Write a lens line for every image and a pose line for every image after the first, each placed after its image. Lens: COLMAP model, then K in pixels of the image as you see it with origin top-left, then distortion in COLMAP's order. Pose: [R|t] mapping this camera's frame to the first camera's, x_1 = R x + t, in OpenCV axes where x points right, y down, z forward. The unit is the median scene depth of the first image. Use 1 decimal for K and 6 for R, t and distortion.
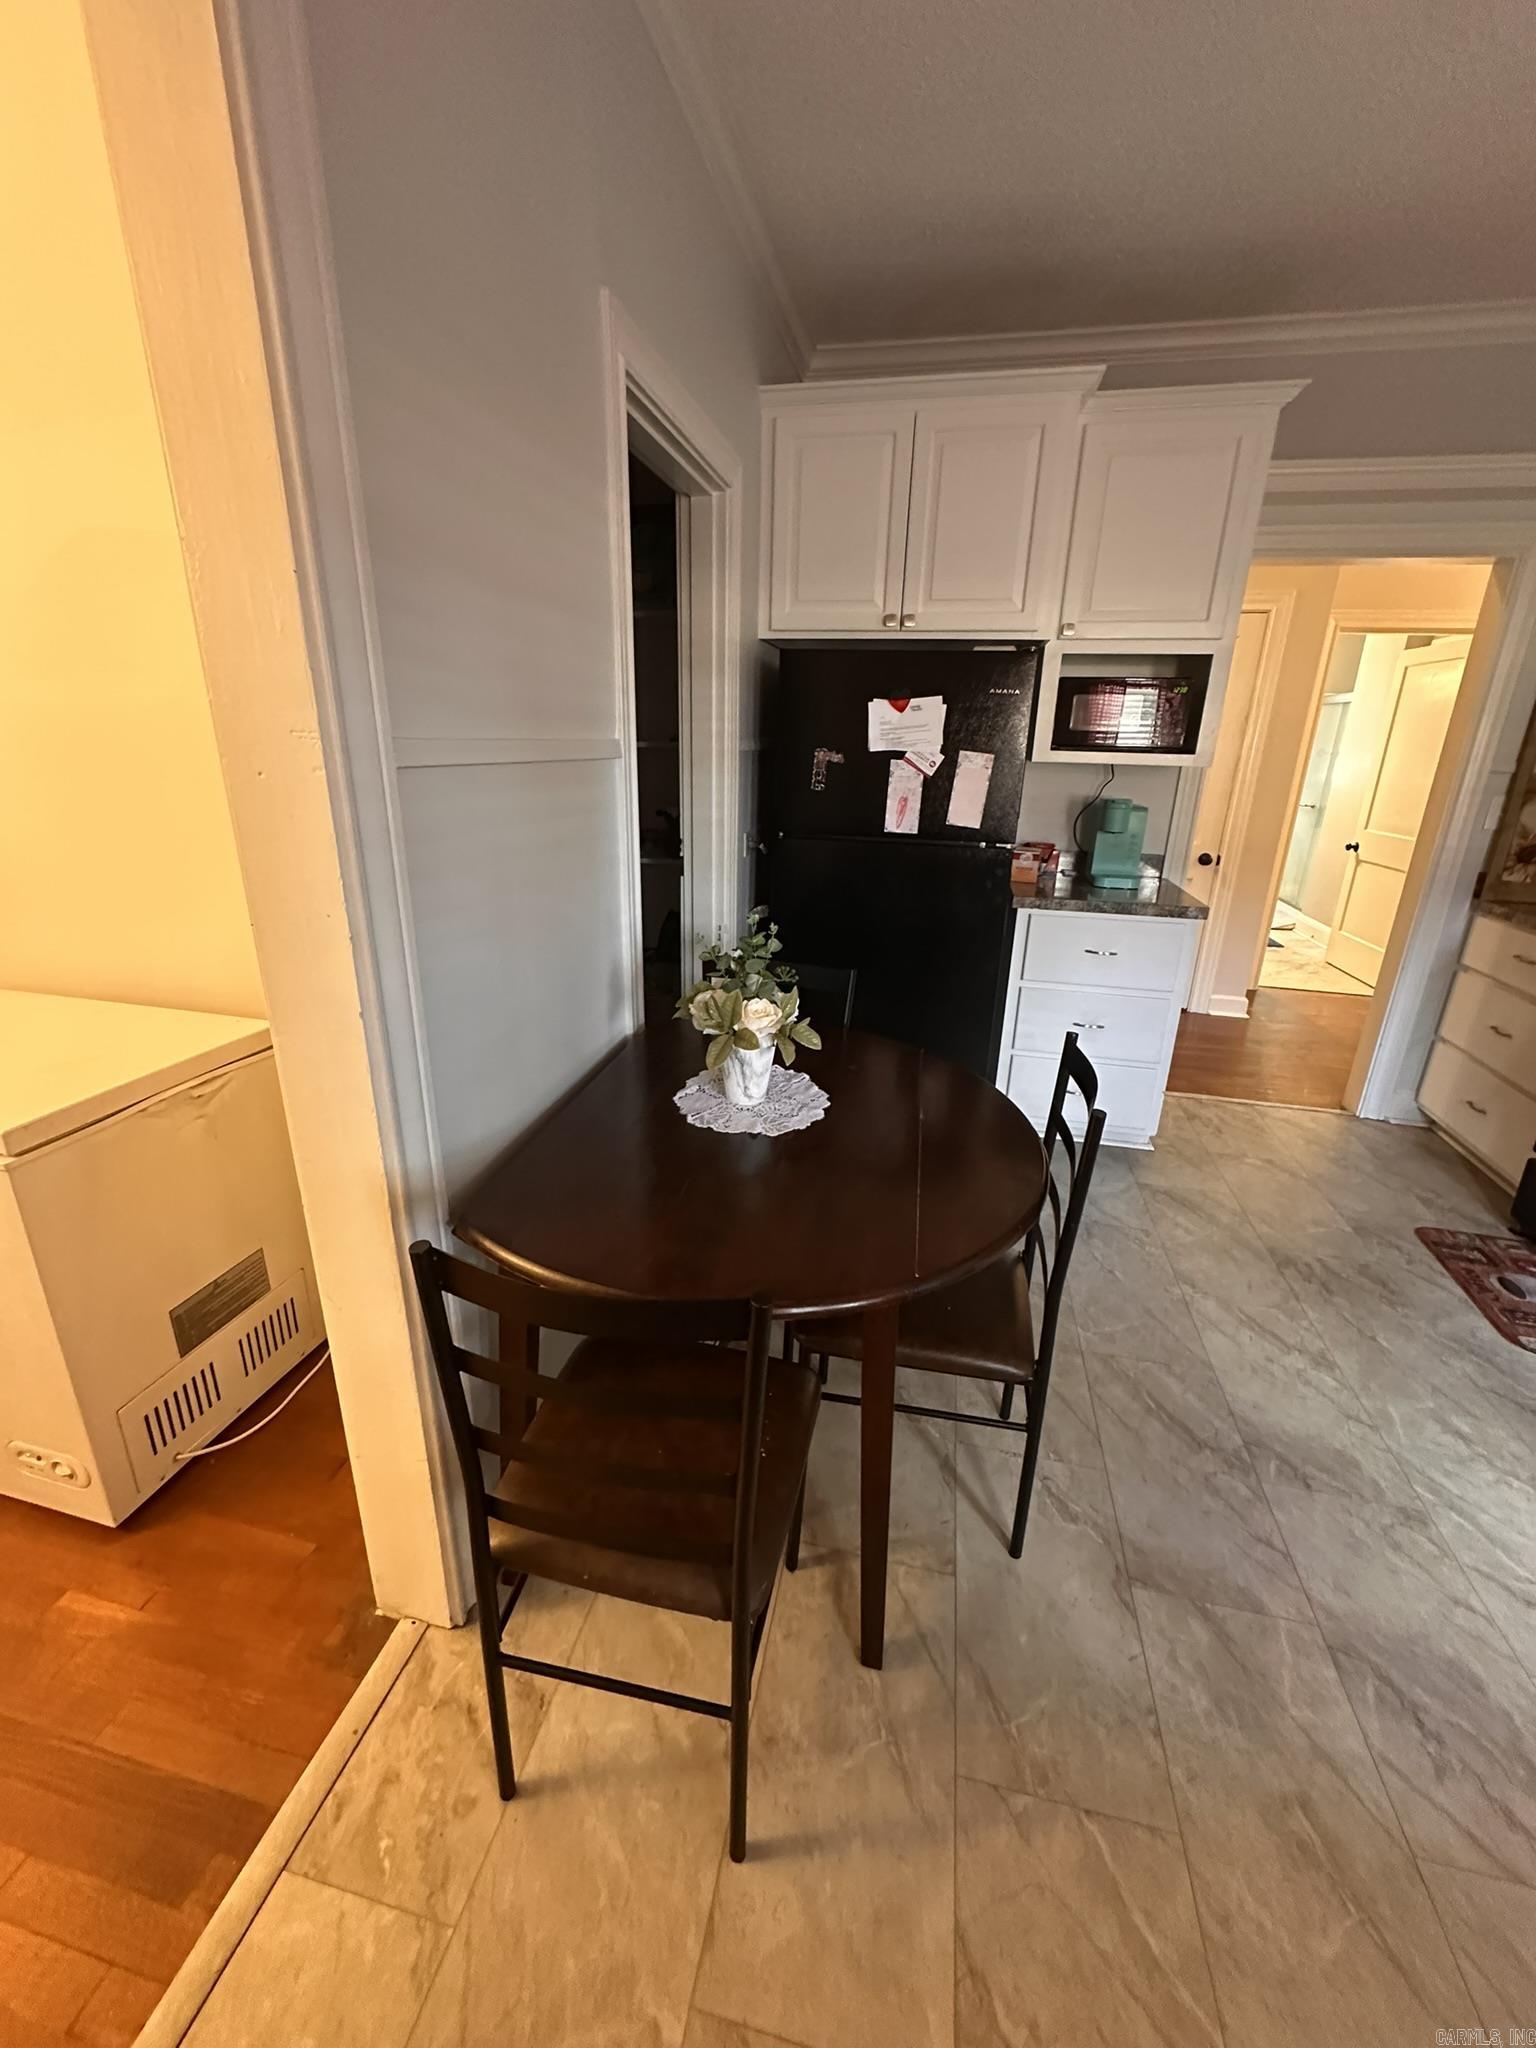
lens RADIAL K [[818.2, 0, 768.5], [0, 818.2, 1017.8], [0, 0, 1]] dist [-0.001211, 0.000497]
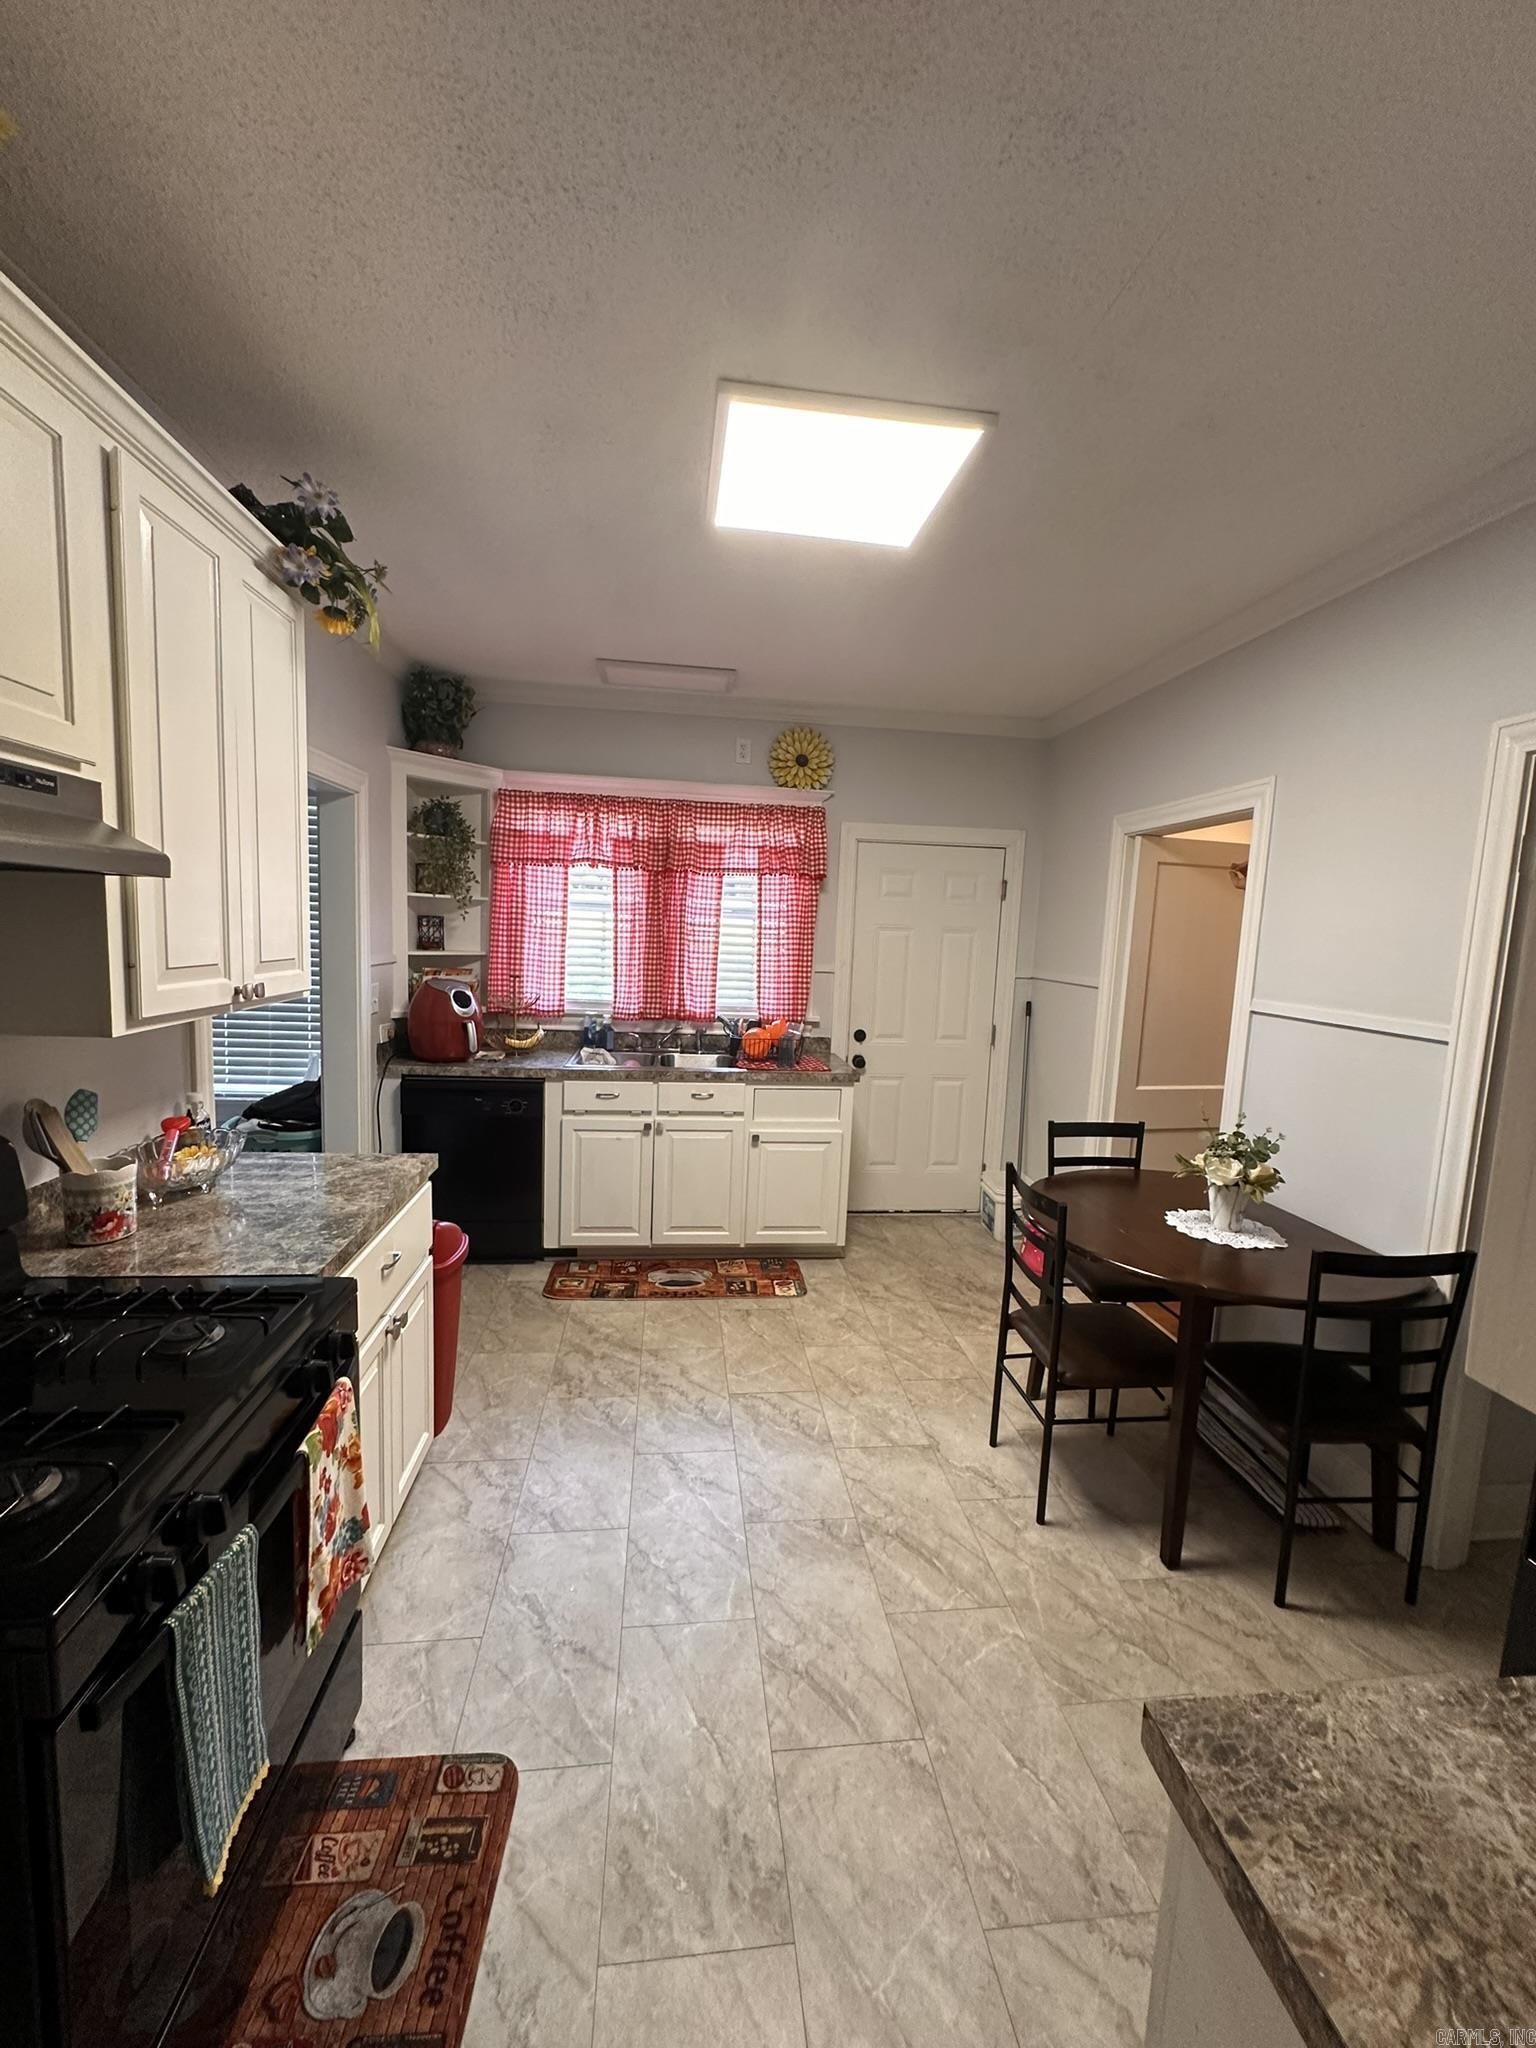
lens RADIAL K [[818.2, 0, 768.5], [0, 818.2, 1017.8], [0, 0, 1]] dist [-0.001211, 0.000497]
pose [[-0.944254, -0.026129, -0.328180, 0.813312], [-0.165341, 0.899649, 0.404098, -0.461775], [0.284688, 0.435832, -0.853817, 1.188093]]
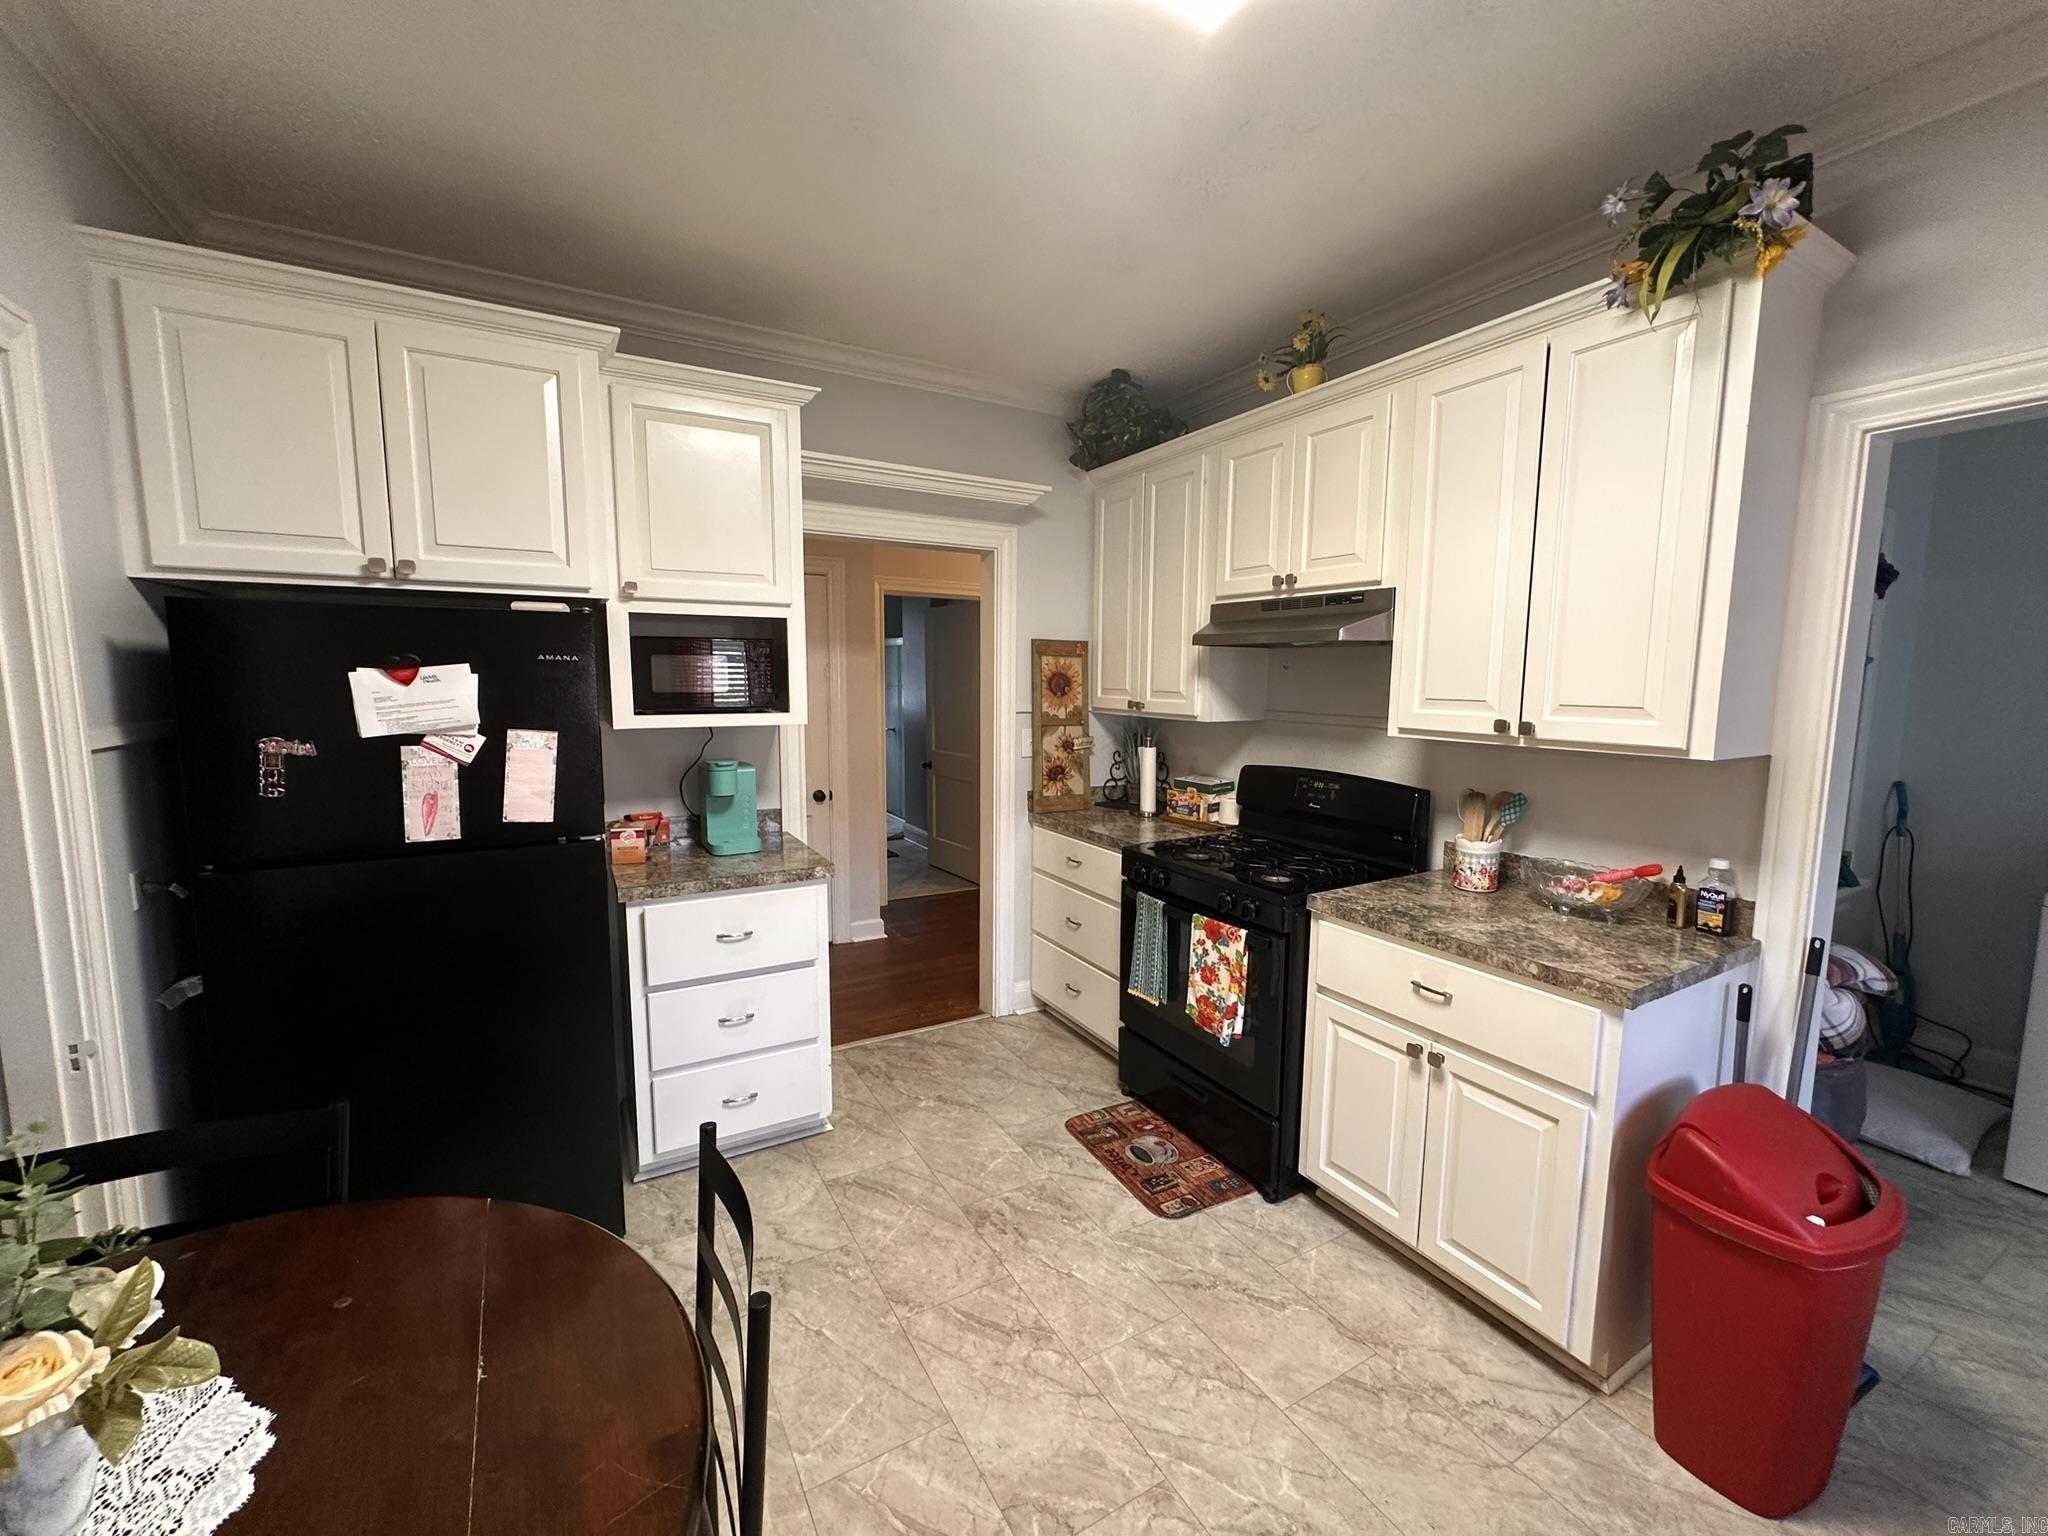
lens RADIAL K [[821.7, 0, 1020.2], [0, 821.7, 764.3], [0, 0, 1]] dist [0.002390, 0.000313]
pose [[0.743213, -0.093691, 0.662463, 0.074199], [0.229792, 0.965660, -0.121231, -0.087461], [-0.628355, 0.242329, 0.739220, 0.122818]]
